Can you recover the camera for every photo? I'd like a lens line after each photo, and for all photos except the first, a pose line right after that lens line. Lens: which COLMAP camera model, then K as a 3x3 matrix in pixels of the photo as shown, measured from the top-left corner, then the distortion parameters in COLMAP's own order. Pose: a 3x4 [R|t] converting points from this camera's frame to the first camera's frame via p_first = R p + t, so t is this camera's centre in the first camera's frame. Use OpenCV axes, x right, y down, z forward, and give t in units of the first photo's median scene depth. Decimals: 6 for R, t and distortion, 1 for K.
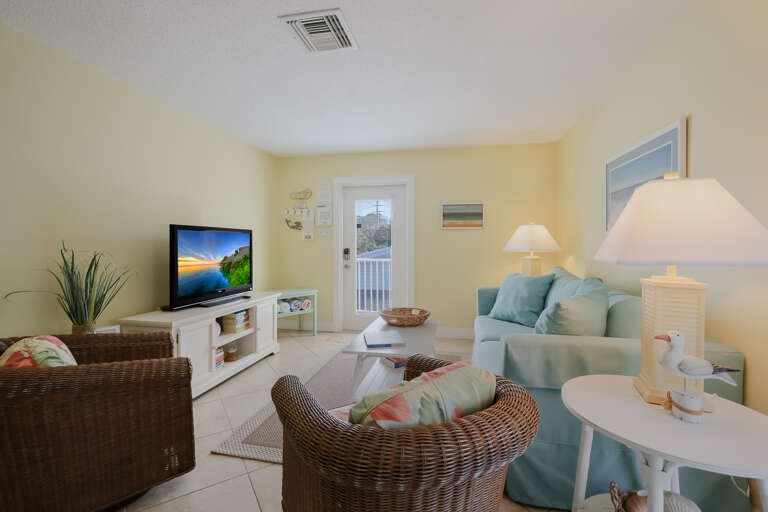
lens RADIAL K [[331.8, 0, 387.0], [0, 331.8, 243.8], [0, 0, 1]] dist [-0.000919, -0.000004]
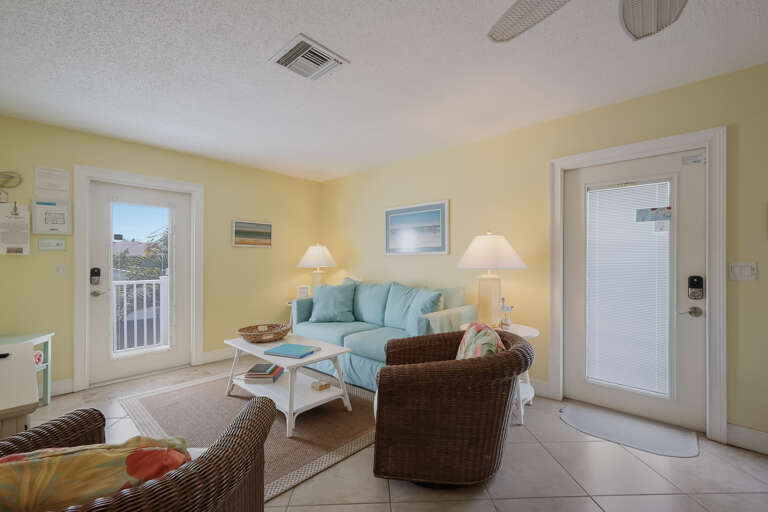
lens RADIAL K [[331.8, 0, 384.2], [0, 331.8, 260.4], [0, 0, 1]] dist [-0.000919, -0.000004]
pose [[0.516524, 0.000559, 0.856272, -0.444606], [0.003450, 0.999990, -0.002734, 0.001570], [-0.856266, 0.004366, 0.516517, 0.114677]]
